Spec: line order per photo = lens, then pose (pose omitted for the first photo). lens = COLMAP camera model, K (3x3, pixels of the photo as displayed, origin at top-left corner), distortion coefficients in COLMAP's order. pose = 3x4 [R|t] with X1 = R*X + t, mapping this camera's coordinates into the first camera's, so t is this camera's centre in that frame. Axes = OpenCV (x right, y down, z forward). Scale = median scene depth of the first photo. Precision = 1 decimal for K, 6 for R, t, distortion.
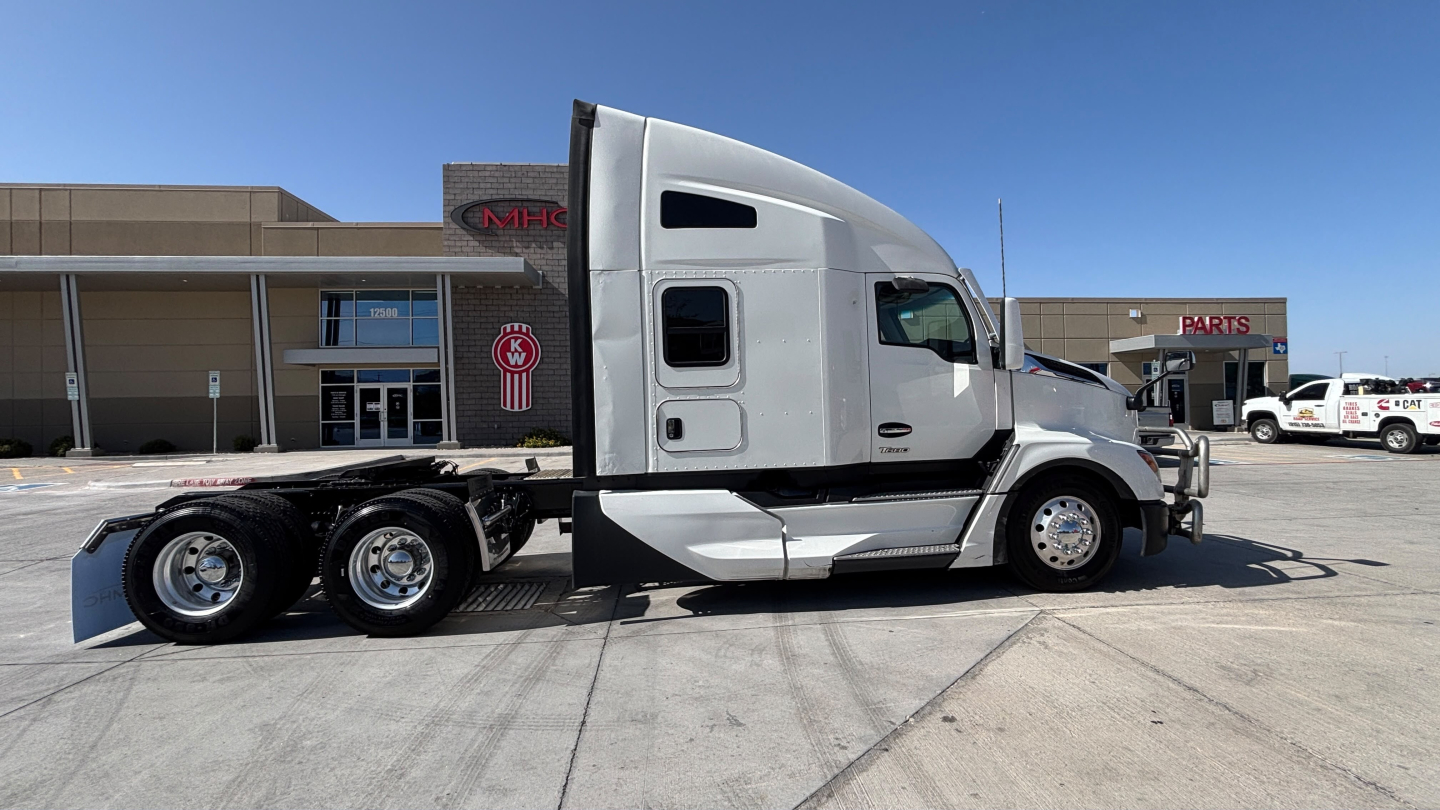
lens RADIAL K [[599.9, 0, 720.0], [0, 599.9, 405.0], [0, 0, 1]] dist [0.000330, 0.000253]
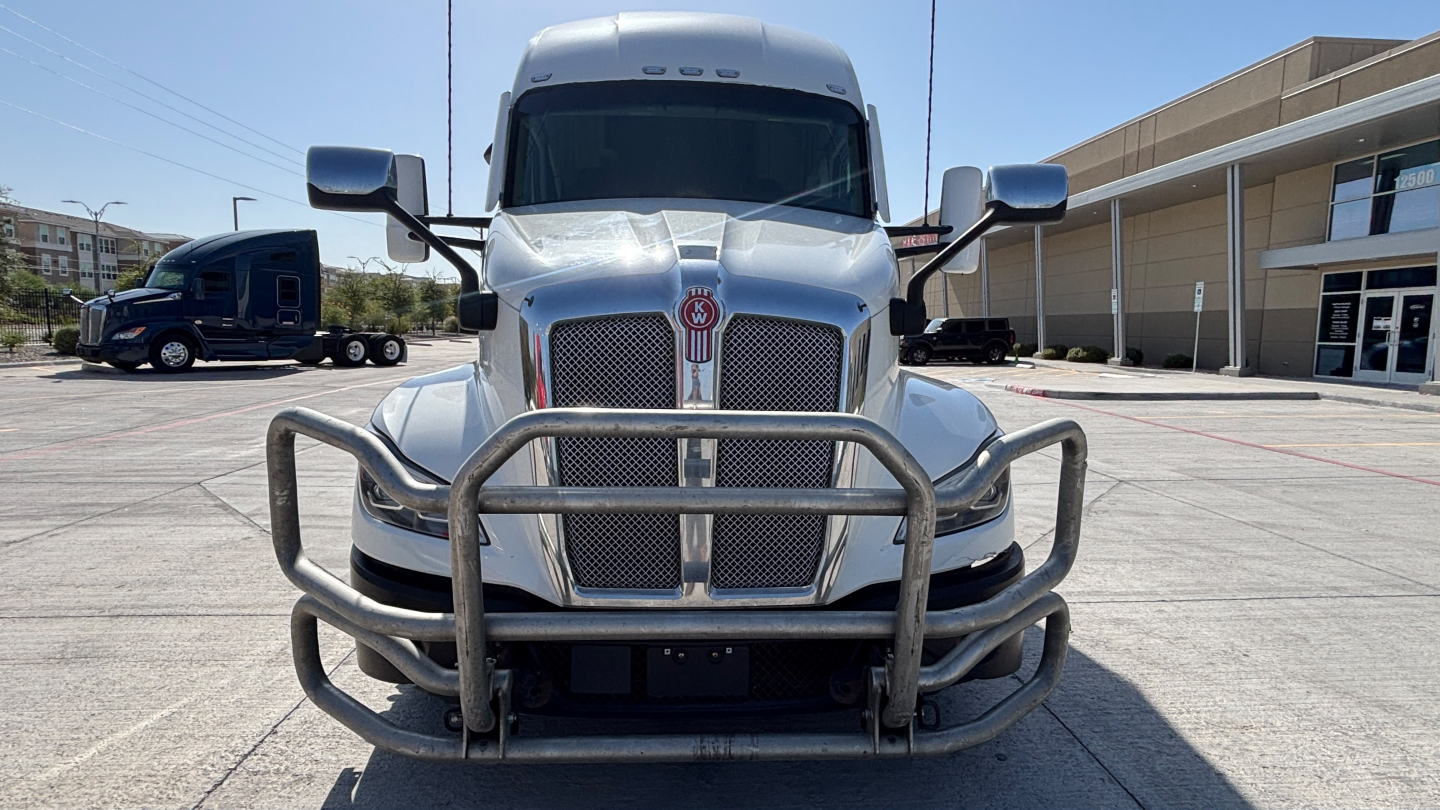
lens RADIAL K [[726.8, 0, 743.3], [0, 726.8, 391.7], [0, 0, 1]] dist [-0.001200, -0.000245]
pose [[-0.029134, 0.115828, -0.992842, 0.286380], [0.012814, 0.993225, 0.115497, -0.025885], [0.999493, -0.009357, -0.030421, 0.300054]]
